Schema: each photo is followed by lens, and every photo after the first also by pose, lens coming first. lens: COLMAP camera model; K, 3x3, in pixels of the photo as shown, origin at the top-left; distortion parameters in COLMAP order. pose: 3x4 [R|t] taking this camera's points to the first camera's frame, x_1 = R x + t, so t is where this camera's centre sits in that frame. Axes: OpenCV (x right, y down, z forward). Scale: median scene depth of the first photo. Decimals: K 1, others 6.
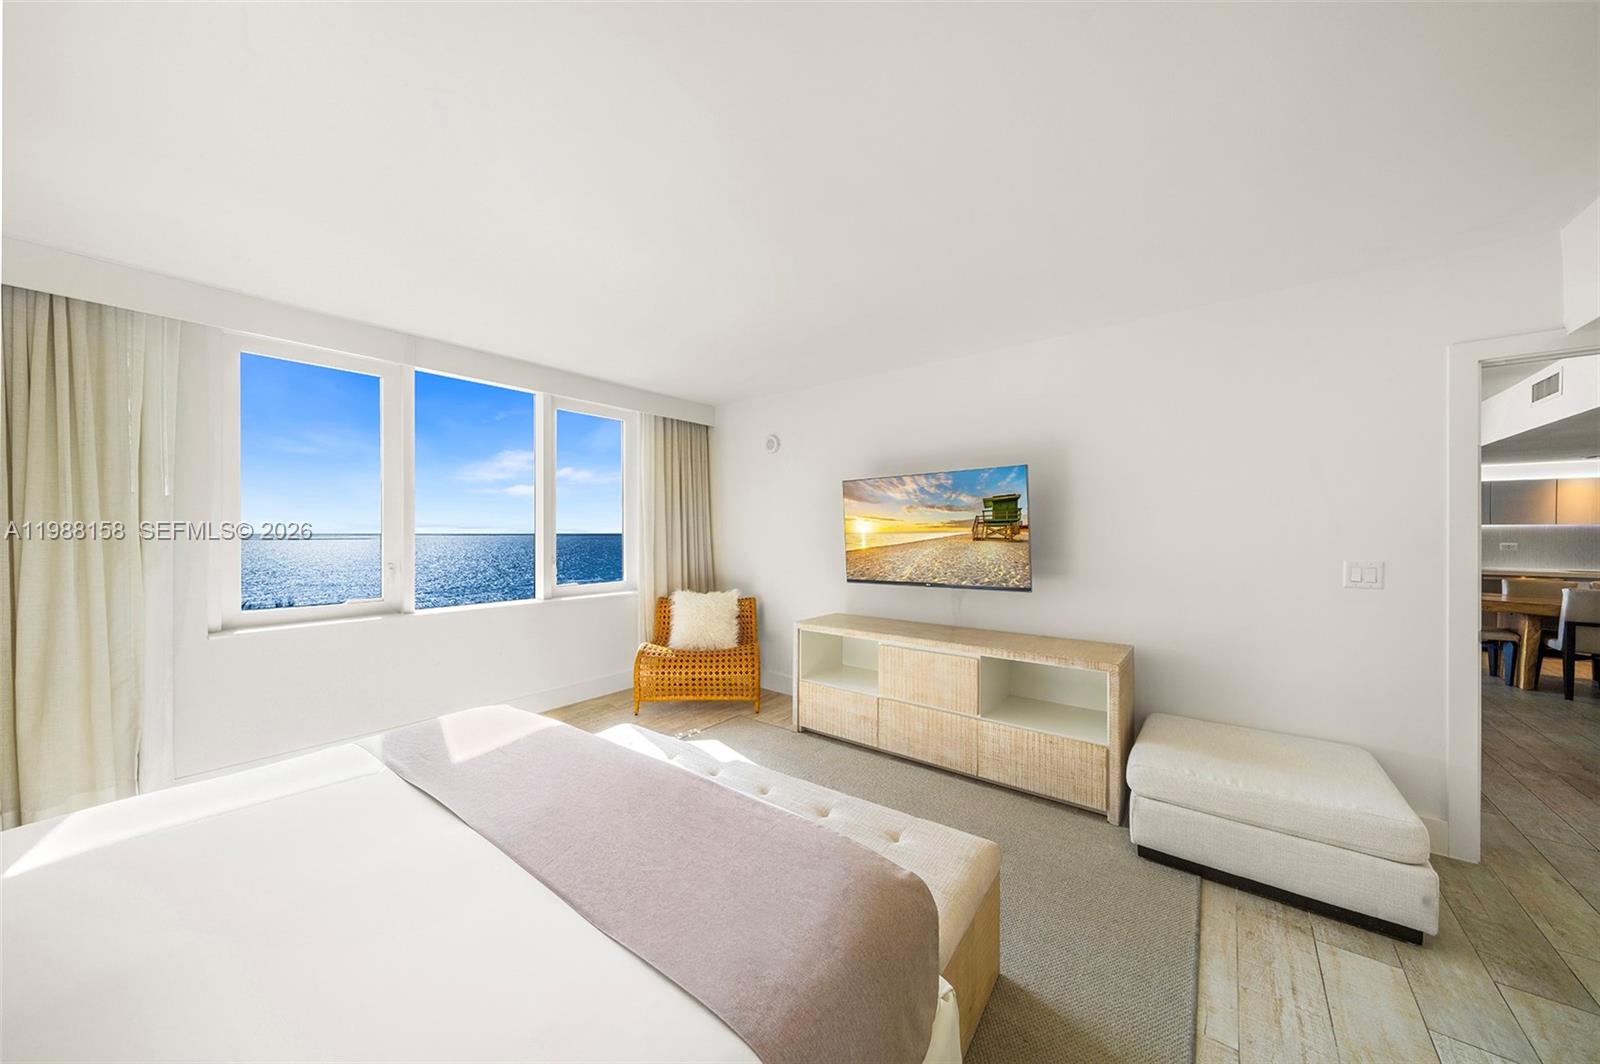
lens RADIAL K [[547.4, 0, 786.3], [0, 547.4, 528.2], [0, 0, 1]] dist [0.008567, 0.000080]
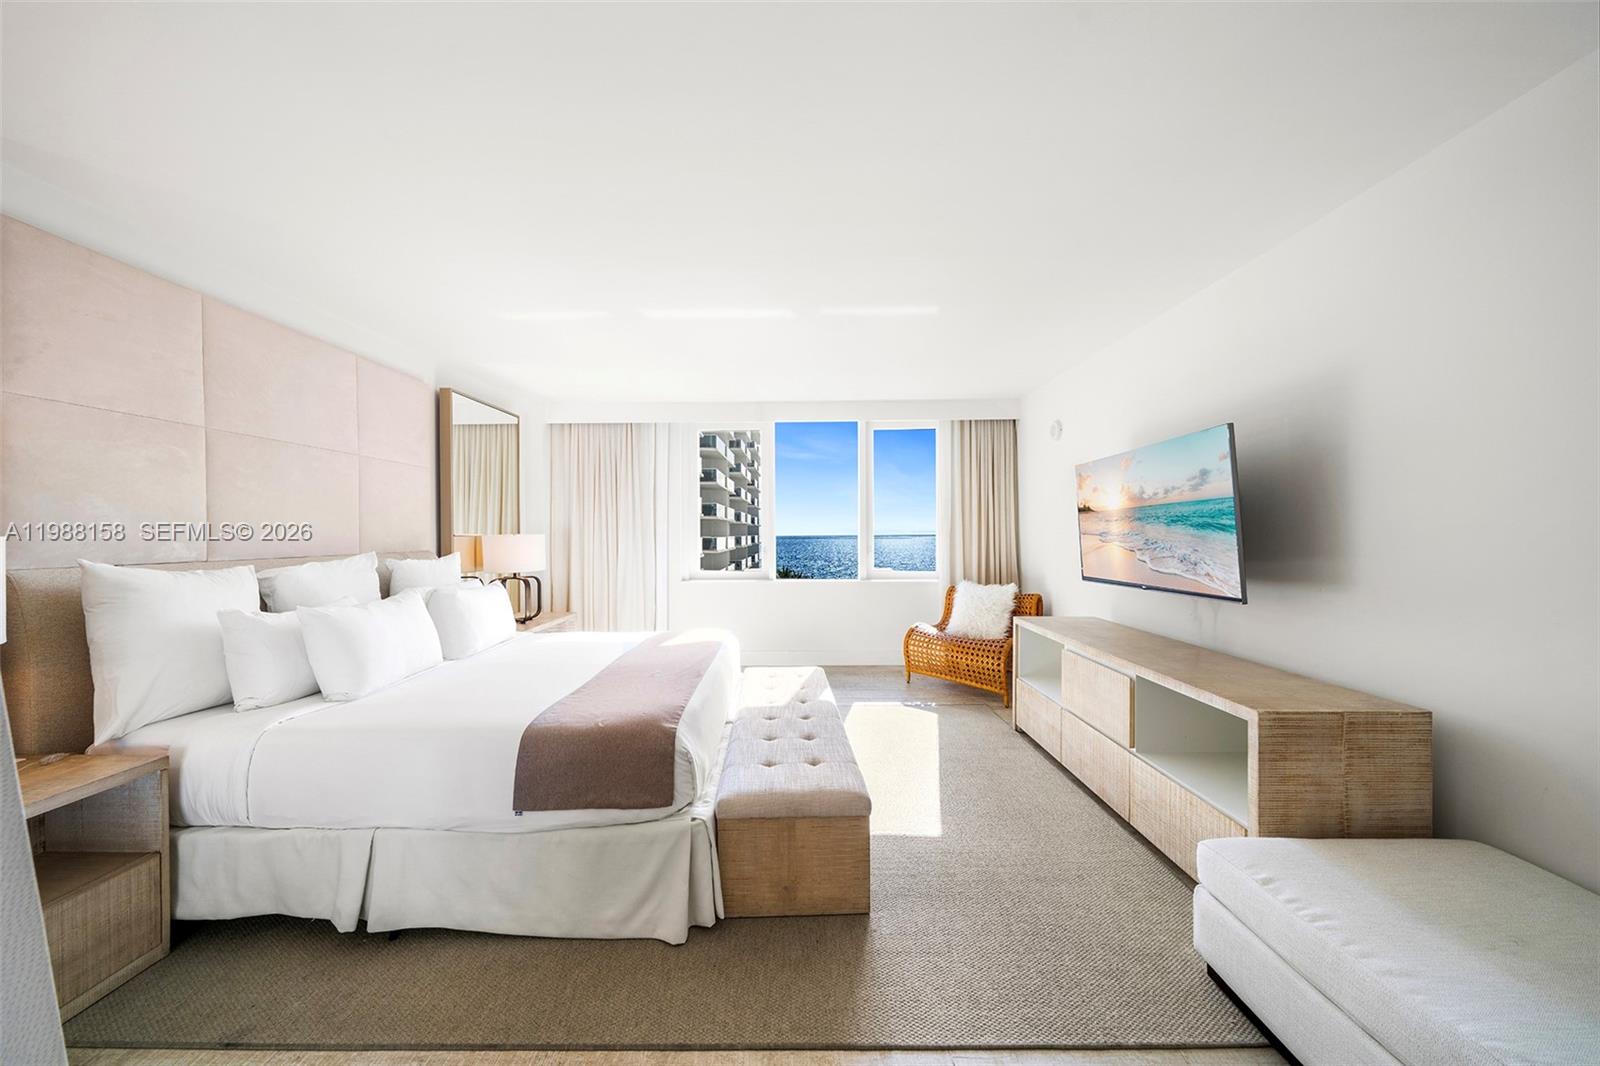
lens RADIAL K [[547.4, 0, 782.7], [0, 547.4, 537.0], [0, 0, 1]] dist [0.008567, 0.000080]
pose [[0.596101, 0.001760, -0.802907, 0.494860], [0.008867, 0.999922, 0.008775, 0.016454], [0.802860, -0.012350, 0.596039, 0.087632]]
